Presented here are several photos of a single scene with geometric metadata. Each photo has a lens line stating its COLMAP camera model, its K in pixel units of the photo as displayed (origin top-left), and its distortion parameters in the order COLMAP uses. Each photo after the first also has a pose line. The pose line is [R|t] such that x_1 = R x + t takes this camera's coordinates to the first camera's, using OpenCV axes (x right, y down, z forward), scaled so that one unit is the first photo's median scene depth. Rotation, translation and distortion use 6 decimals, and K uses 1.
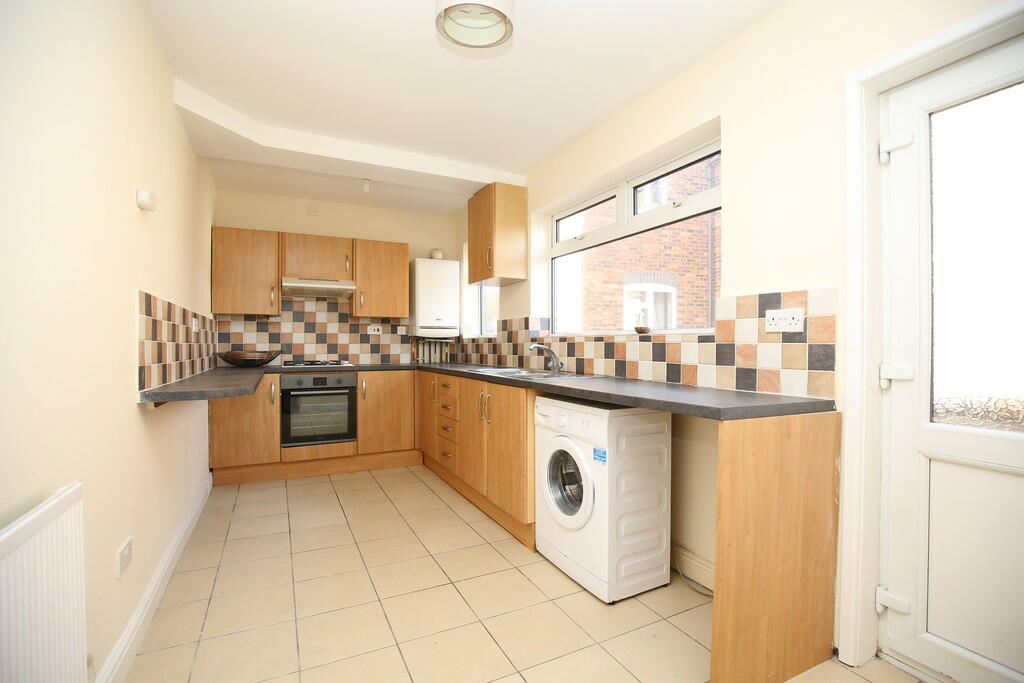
lens RADIAL K [[466.4, 0, 510.1], [0, 466.4, 345.8], [0, 0, 1]] dist [-0.015505, 0.001268]
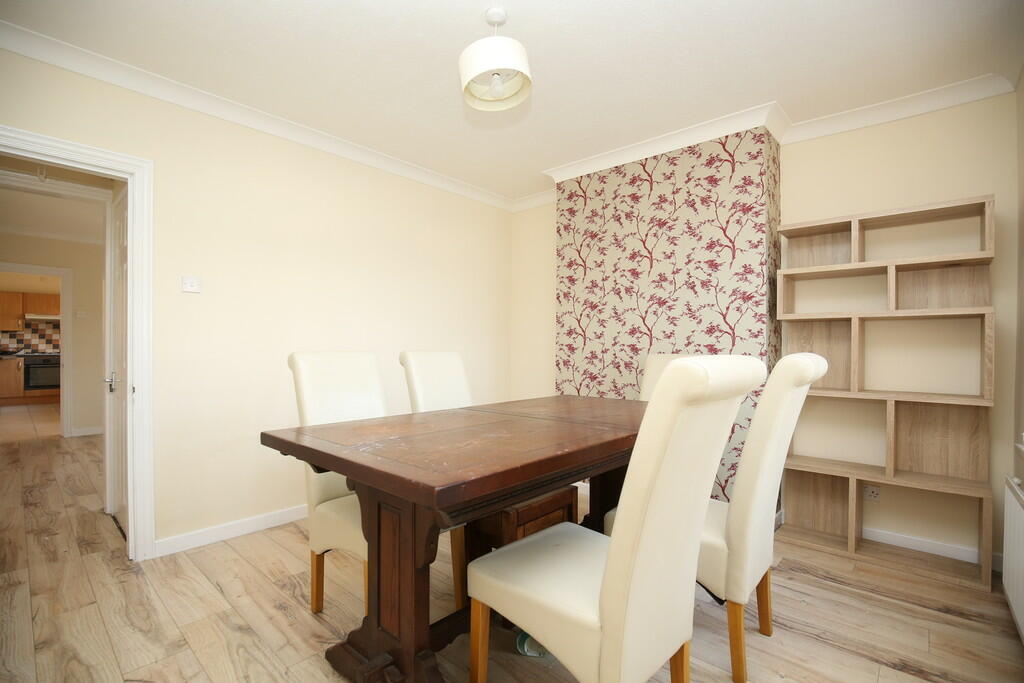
lens RADIAL K [[466.4, 0, 519.5], [0, 466.4, 344.5], [0, 0, 1]] dist [-0.015505, 0.001268]
pose [[0.927877, 0.005498, 0.372847, 0.831146], [-0.005713, 0.999984, -0.000529, -0.014608], [-0.372844, -0.001639, 0.927893, -1.799721]]
